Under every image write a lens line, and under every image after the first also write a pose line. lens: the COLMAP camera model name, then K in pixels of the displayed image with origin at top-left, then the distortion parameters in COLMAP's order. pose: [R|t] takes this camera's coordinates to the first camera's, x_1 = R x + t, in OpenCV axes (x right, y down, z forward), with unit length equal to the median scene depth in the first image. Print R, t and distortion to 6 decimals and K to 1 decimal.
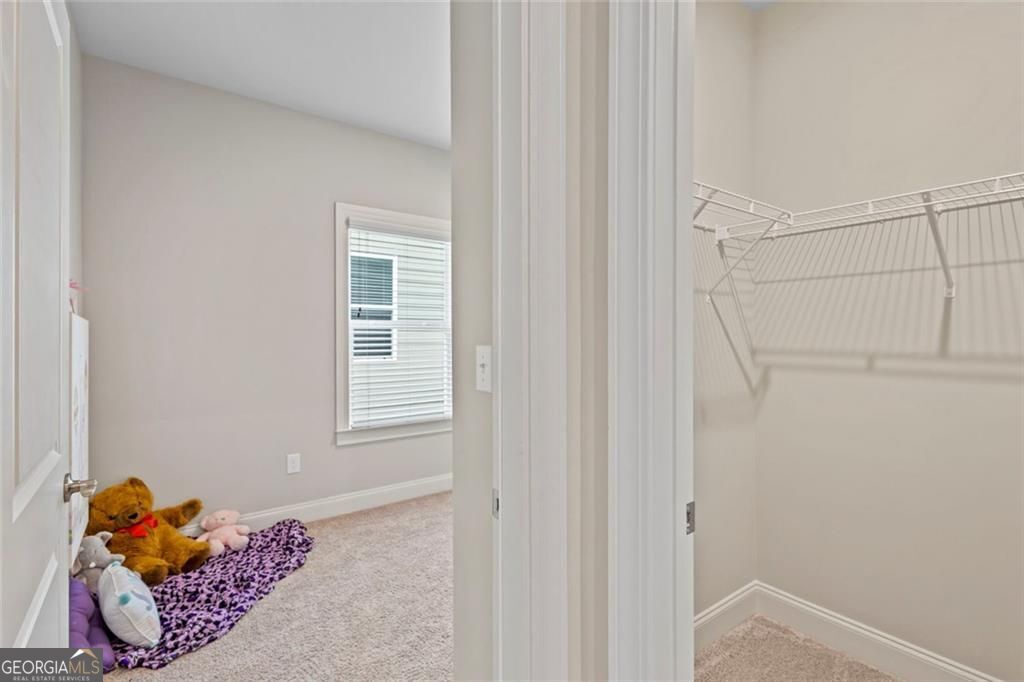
lens RADIAL K [[476.2, 0, 511.8], [0, 476.2, 336.4], [0, 0, 1]] dist [-0.000560, 0.000027]
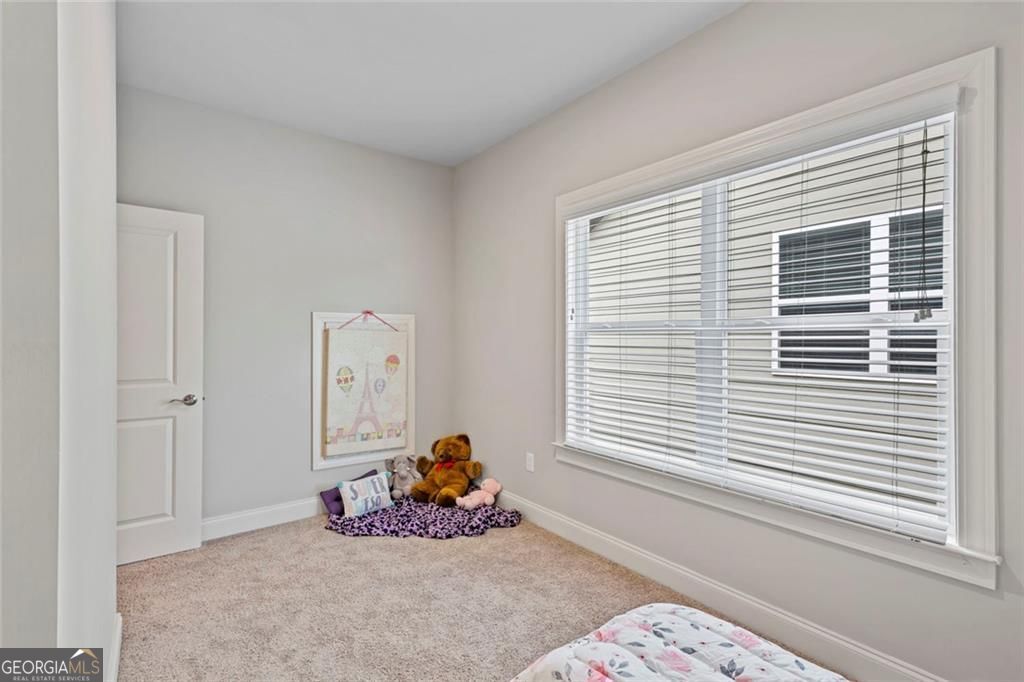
lens RADIAL K [[476.2, 0, 511.8], [0, 476.2, 336.4], [0, 0, 1]] dist [-0.000560, 0.000027]
pose [[0.012125, -0.003565, -0.999920, 0.587925], [0.004080, 0.999985, -0.003516, -0.006131], [0.999918, -0.004037, 0.012140, 0.943743]]
